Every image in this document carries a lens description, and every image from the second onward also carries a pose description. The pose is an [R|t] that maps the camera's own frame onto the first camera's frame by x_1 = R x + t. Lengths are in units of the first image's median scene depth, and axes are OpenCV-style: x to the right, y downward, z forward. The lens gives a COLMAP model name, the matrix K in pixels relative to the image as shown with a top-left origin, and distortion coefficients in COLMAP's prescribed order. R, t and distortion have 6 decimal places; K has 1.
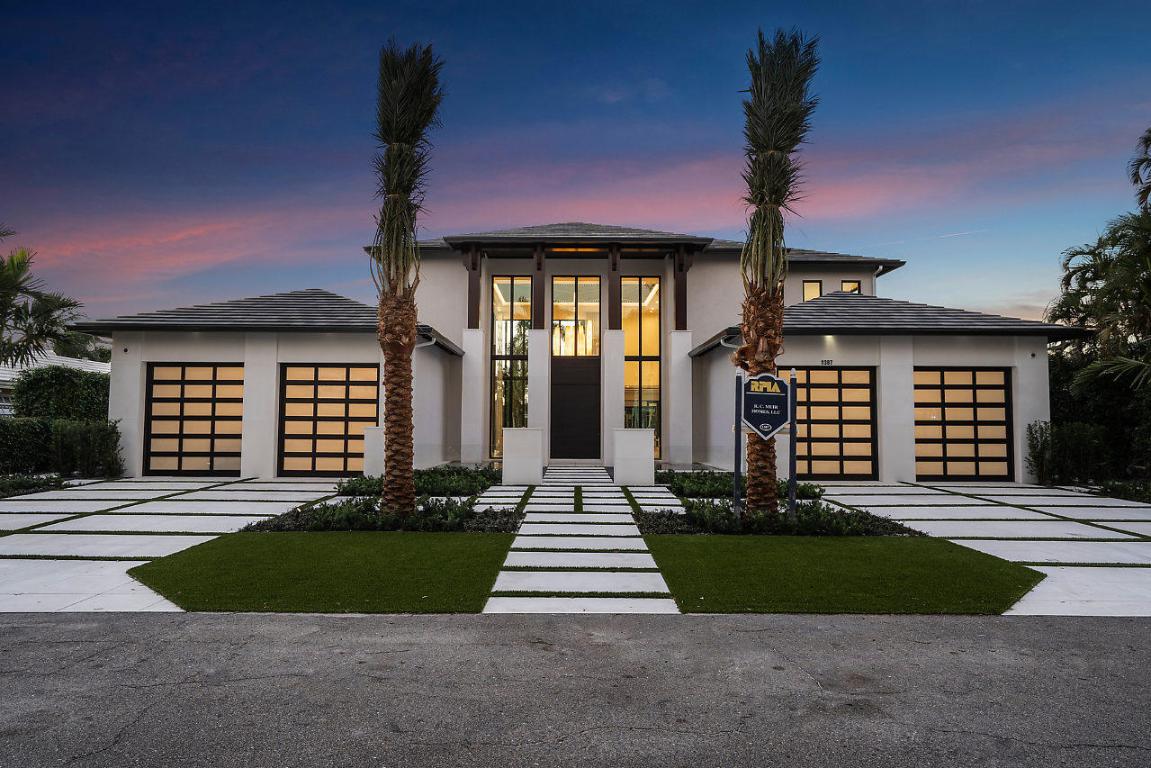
lens RADIAL K [[685.8, 0, 576.5], [0, 685.8, 360.2], [0, 0, 1]] dist [0.003339, 0.000897]
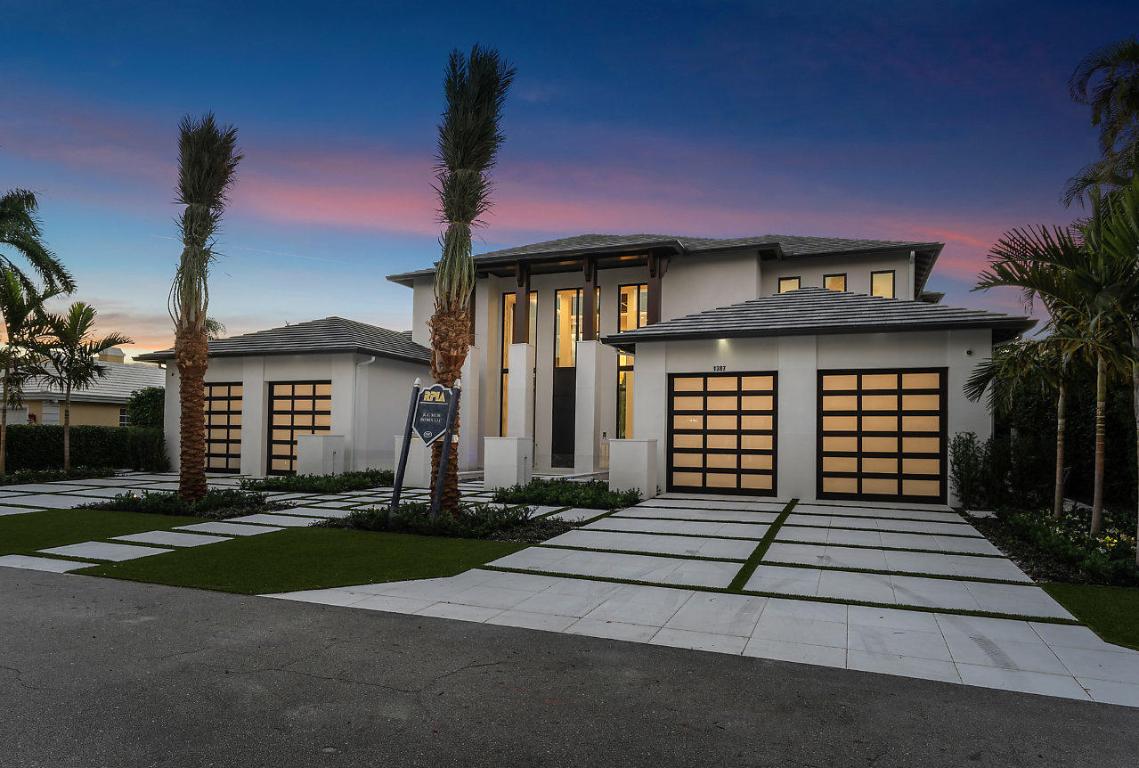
lens RADIAL K [[705.4, 0, 569.5], [0, 705.4, 384.0], [0, 0, 1]] dist [-0.002702, -0.000366]
pose [[0.931616, -0.019674, -0.362910, 0.515286], [0.026734, 0.999538, 0.014443, 0.005214], [0.362459, -0.023157, 0.931712, 0.034500]]
